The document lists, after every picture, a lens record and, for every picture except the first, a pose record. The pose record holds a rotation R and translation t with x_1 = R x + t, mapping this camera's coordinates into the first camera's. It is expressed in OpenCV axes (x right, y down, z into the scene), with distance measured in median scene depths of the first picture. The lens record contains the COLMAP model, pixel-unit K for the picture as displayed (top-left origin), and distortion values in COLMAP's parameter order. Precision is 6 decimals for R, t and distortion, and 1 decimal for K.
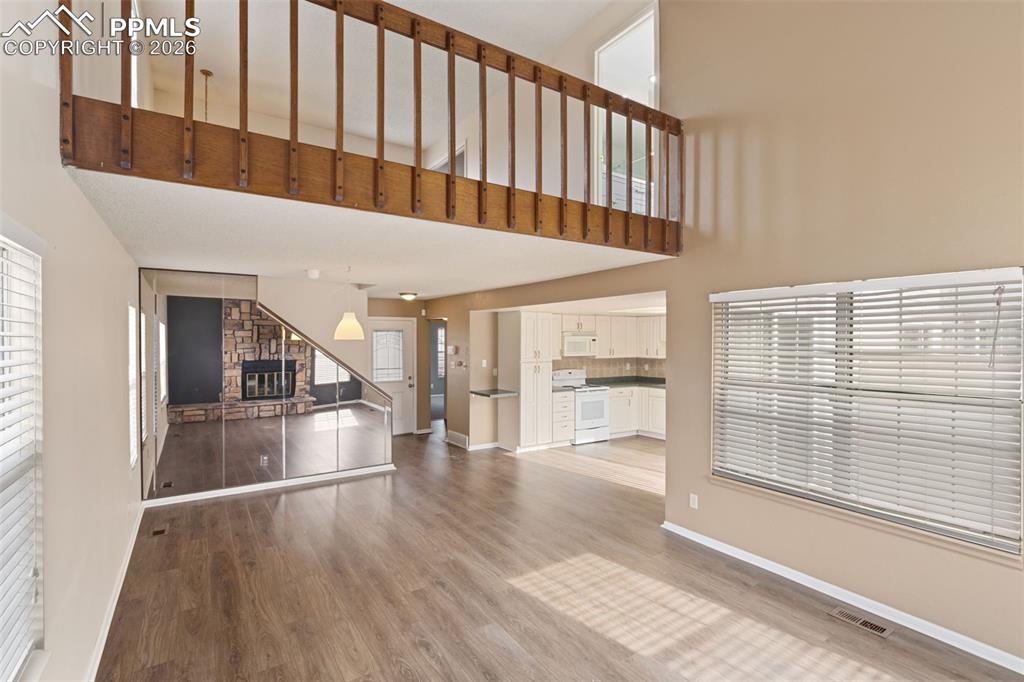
lens RADIAL K [[478.1, 0, 504.3], [0, 478.1, 337.4], [0, 0, 1]] dist [-0.000978, -0.001463]
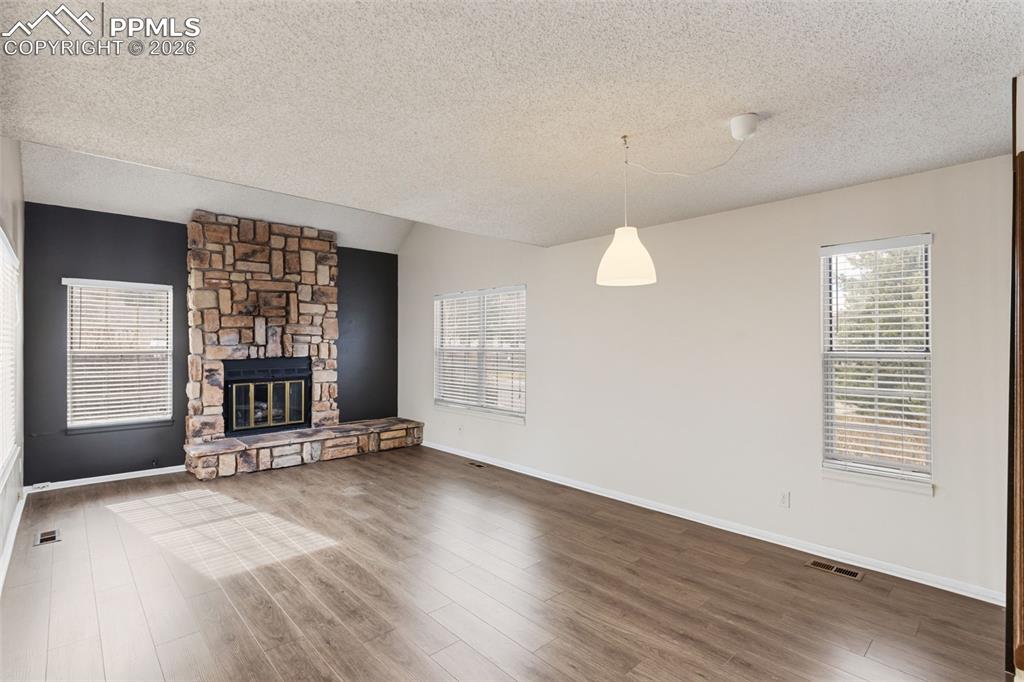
lens RADIAL K [[478.1, 0, 506.5], [0, 478.1, 342.6], [0, 0, 1]] dist [-0.000978, -0.001463]
pose [[-0.985292, -0.003687, -0.170842, -0.179010], [-0.000966, 0.999871, -0.016011, 0.115733], [0.170879, -0.015611, -0.985168, 2.231169]]
